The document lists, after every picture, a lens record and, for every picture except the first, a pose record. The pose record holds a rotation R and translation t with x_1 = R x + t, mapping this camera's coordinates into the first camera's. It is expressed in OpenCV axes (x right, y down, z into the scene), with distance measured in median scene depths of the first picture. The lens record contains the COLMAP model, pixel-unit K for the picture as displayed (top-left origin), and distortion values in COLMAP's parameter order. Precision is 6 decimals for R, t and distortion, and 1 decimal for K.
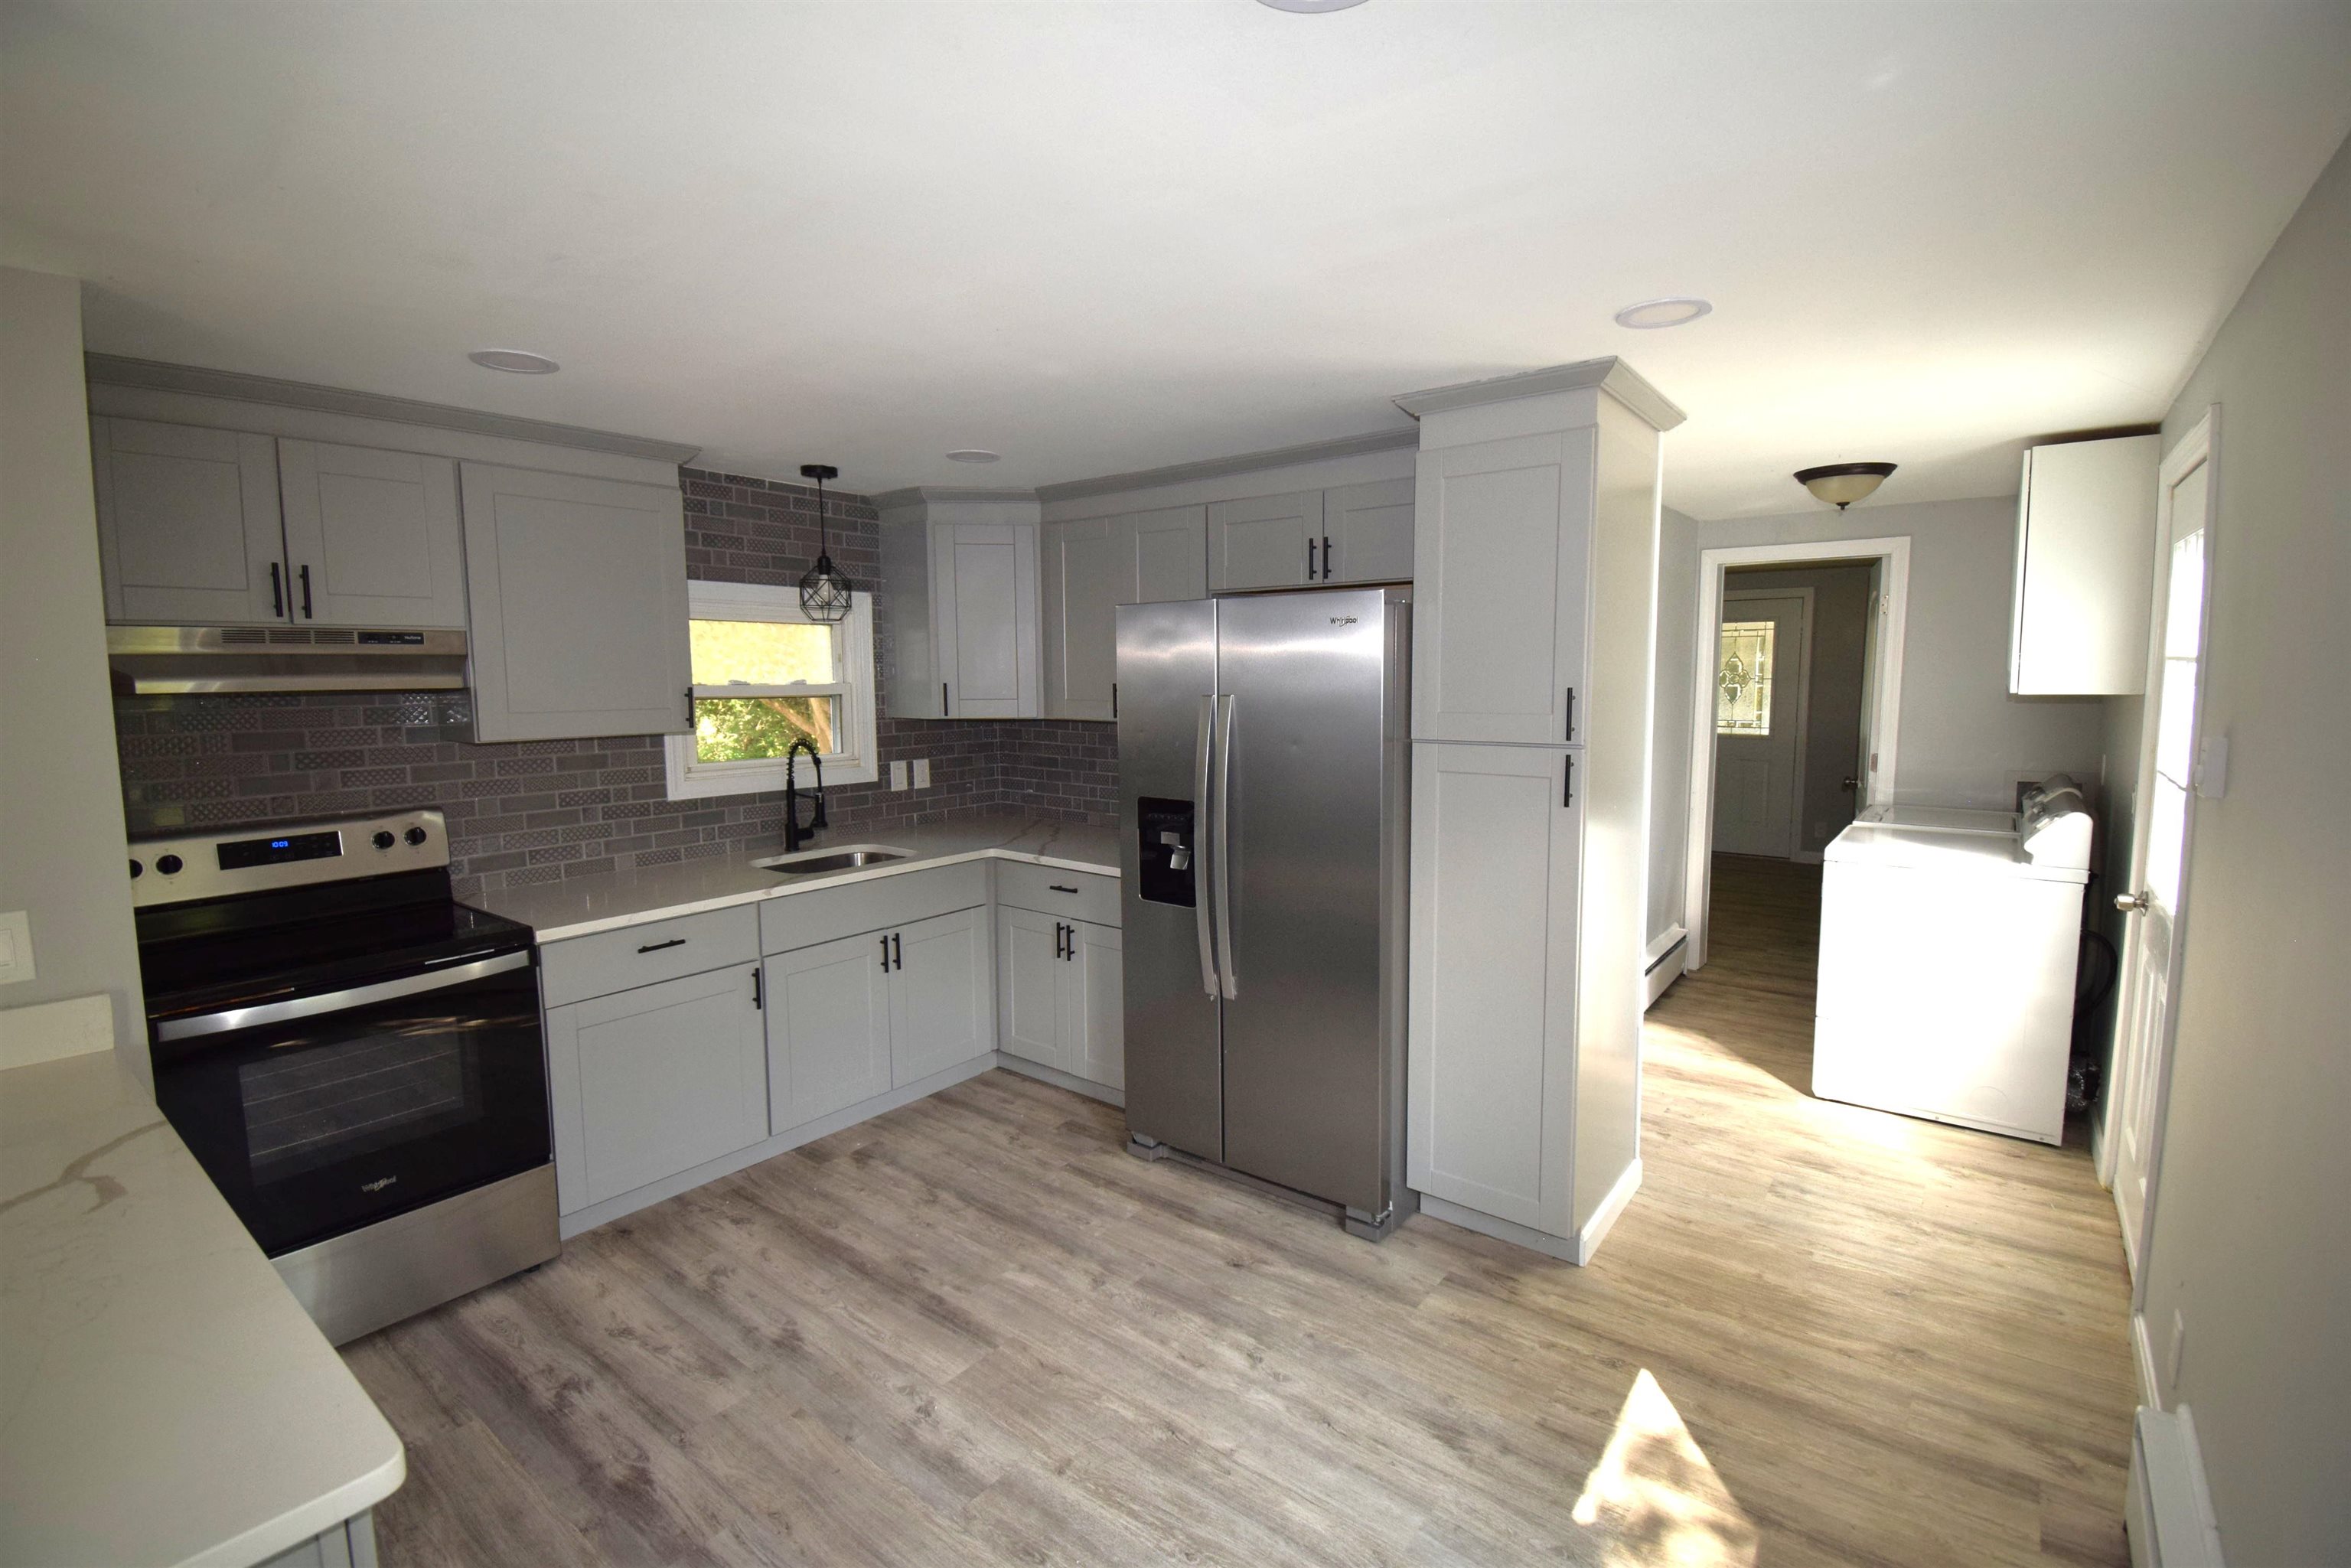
lens RADIAL K [[1040.8, 0, 1180.3], [0, 1040.8, 778.6], [0, 0, 1]] dist [0.019458, -0.025713]
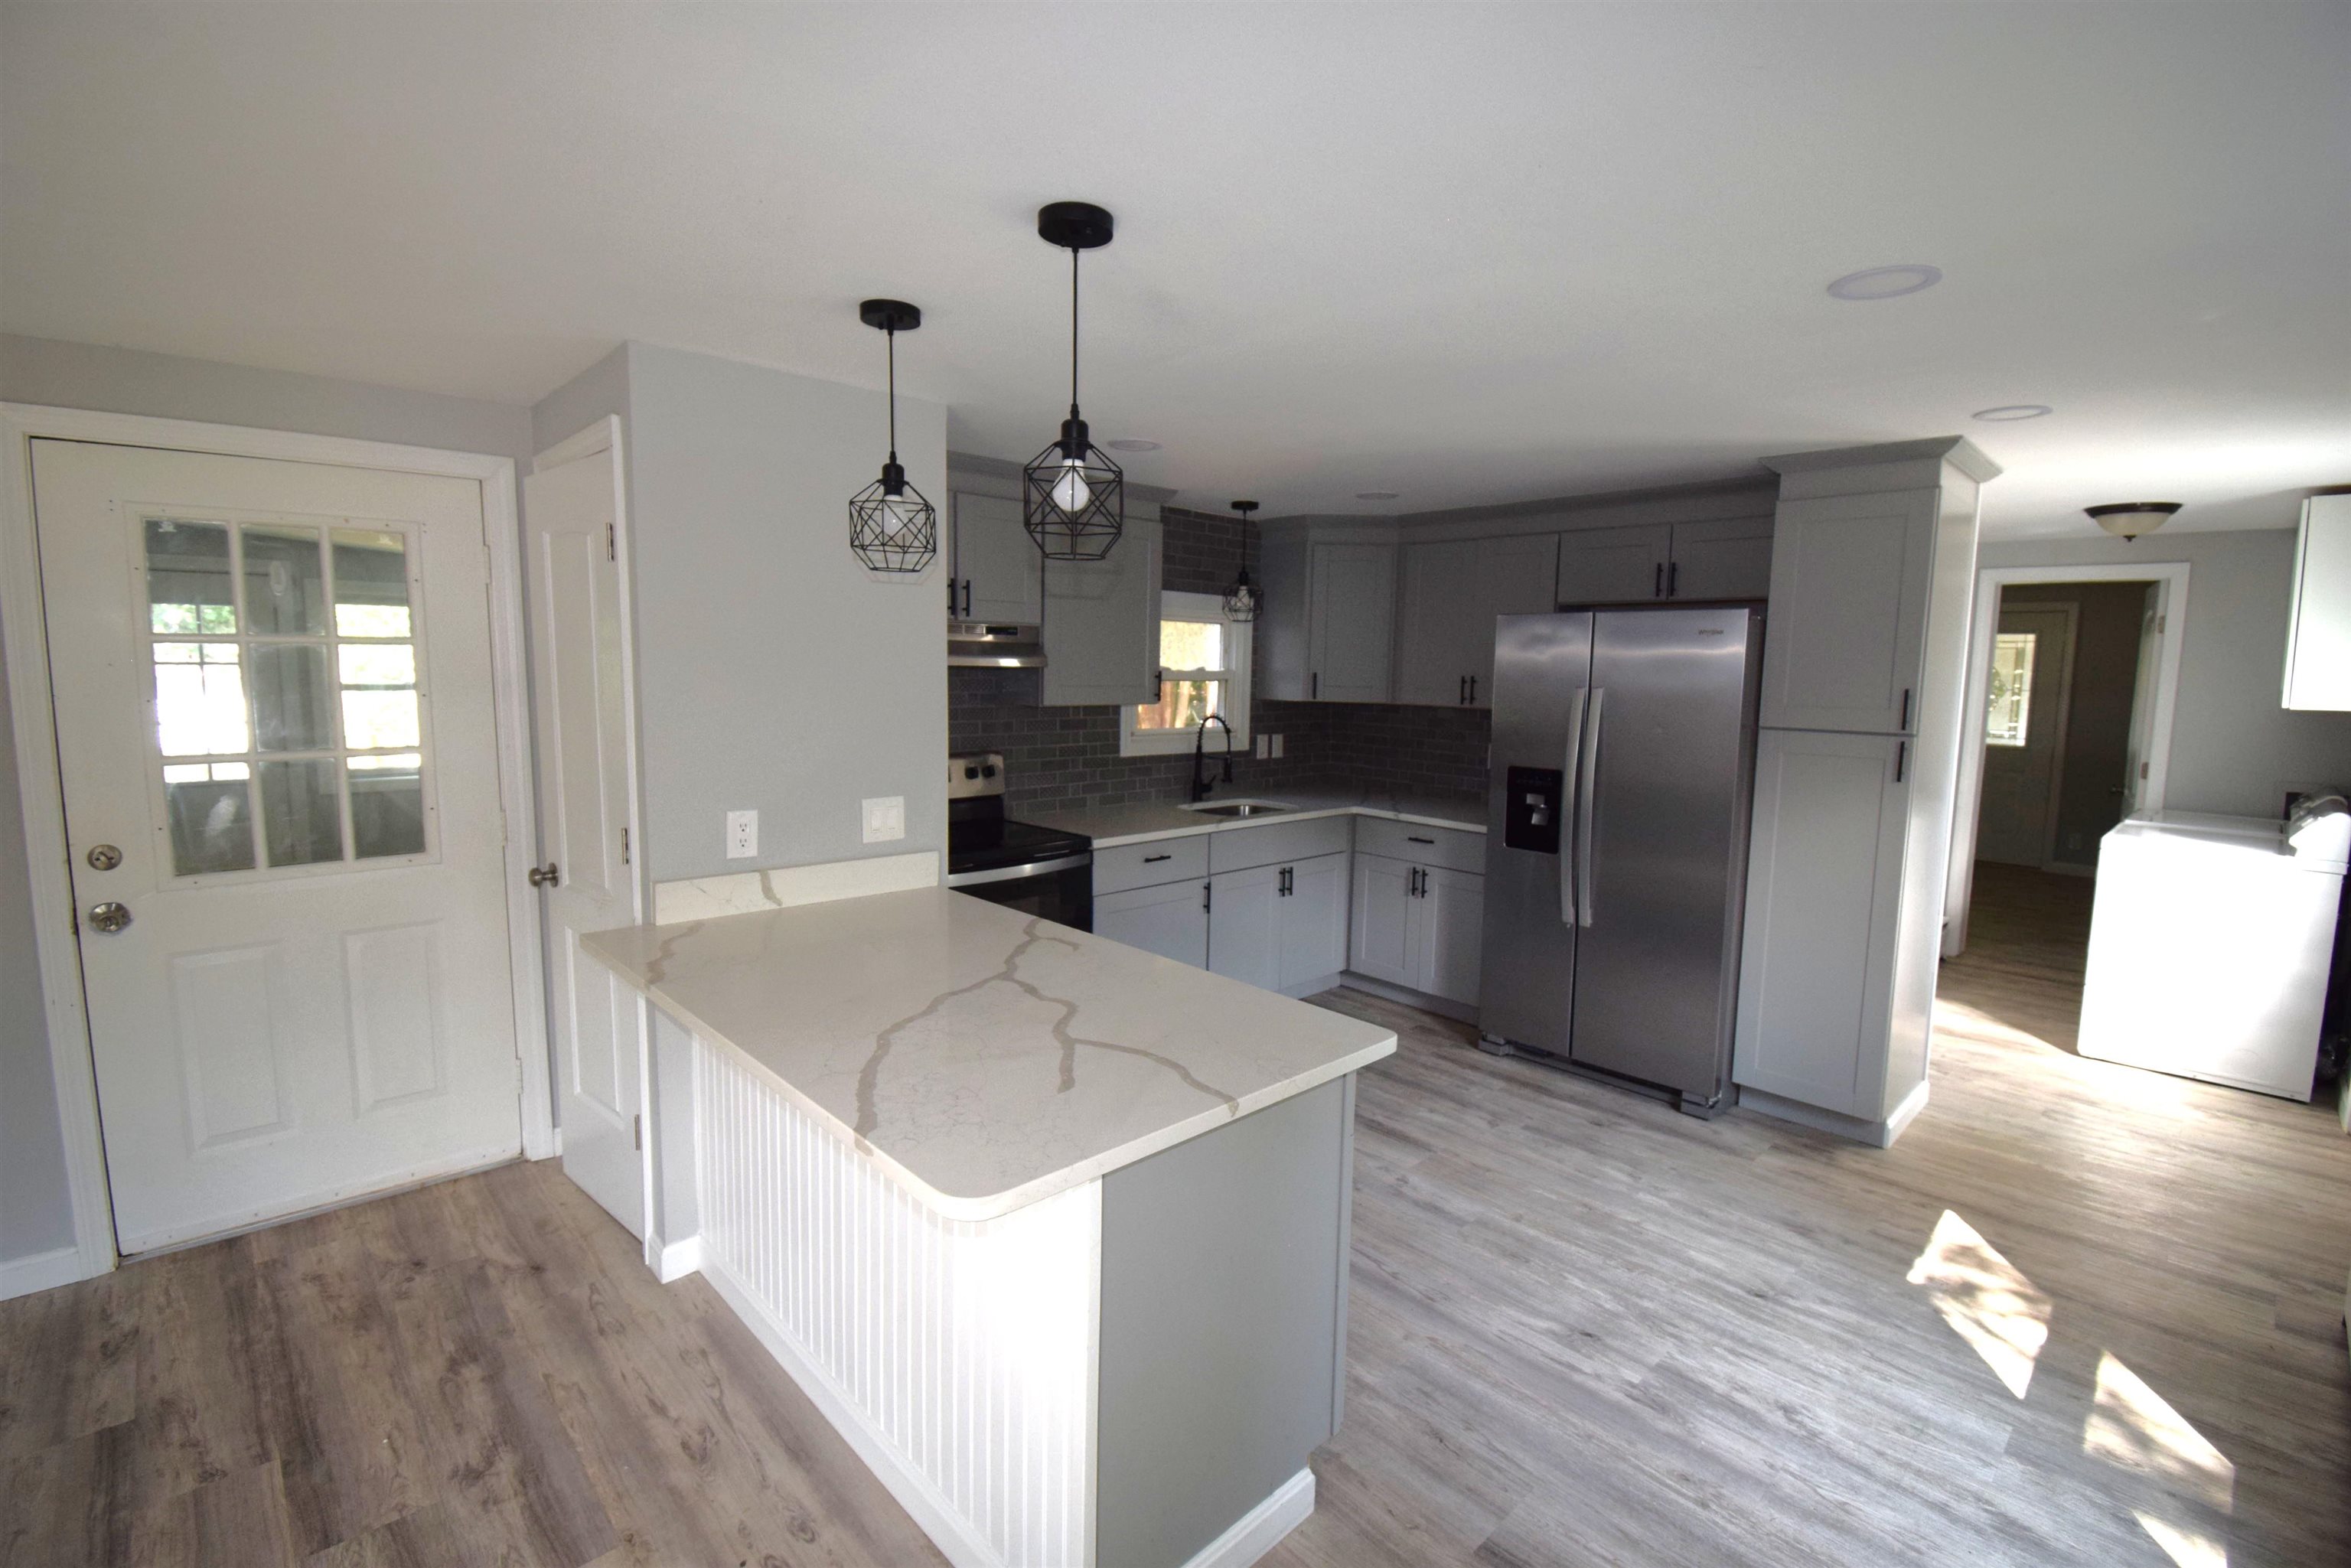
lens RADIAL K [[1036.9, 0, 1170.5], [0, 1036.9, 776.9], [0, 0, 1]] dist [0.001192, -0.016124]
pose [[0.986746, 0.042313, -0.156657, -0.262064], [-0.041553, 0.999103, 0.008121, 0.039462], [0.156860, -0.001504, 0.987620, -0.329146]]
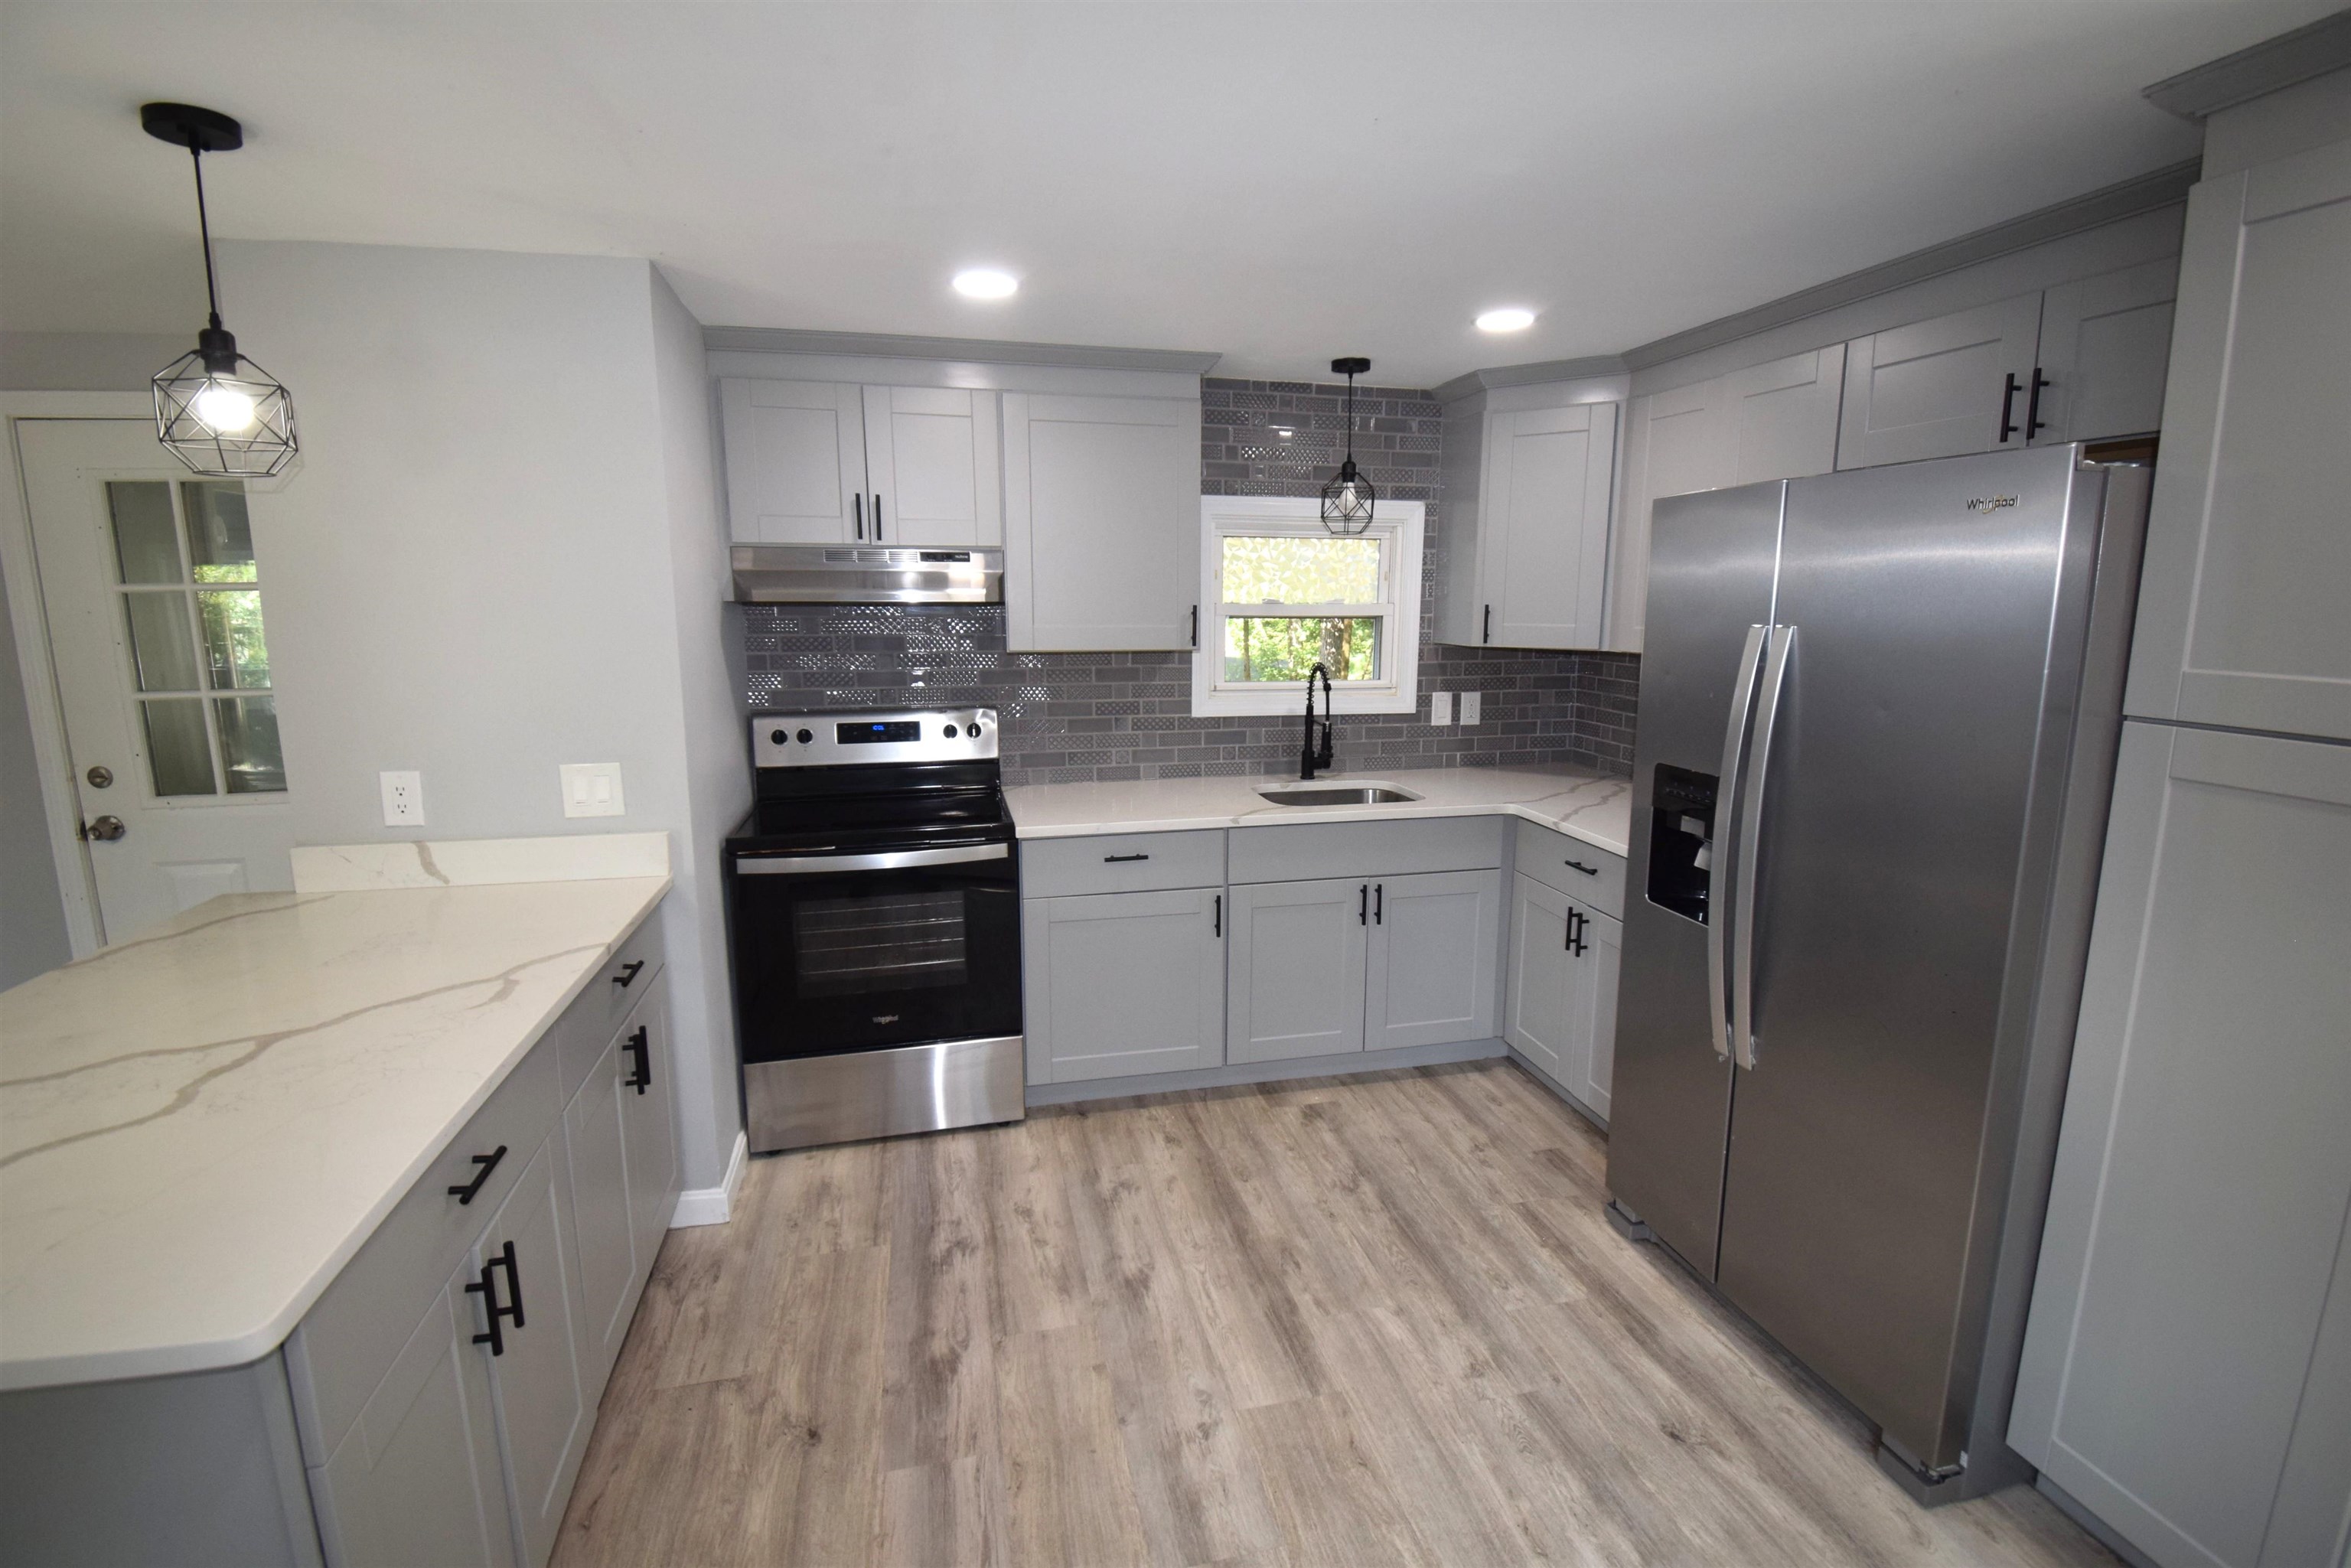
lens RADIAL K [[1040.8, 0, 1180.3], [0, 1040.8, 778.6], [0, 0, 1]] dist [0.019458, -0.025713]
pose [[0.780460, 0.116936, -0.614172, 0.158587], [-0.072218, 0.992639, 0.097224, -0.020125], [0.621020, -0.031525, 0.783160, 0.226676]]
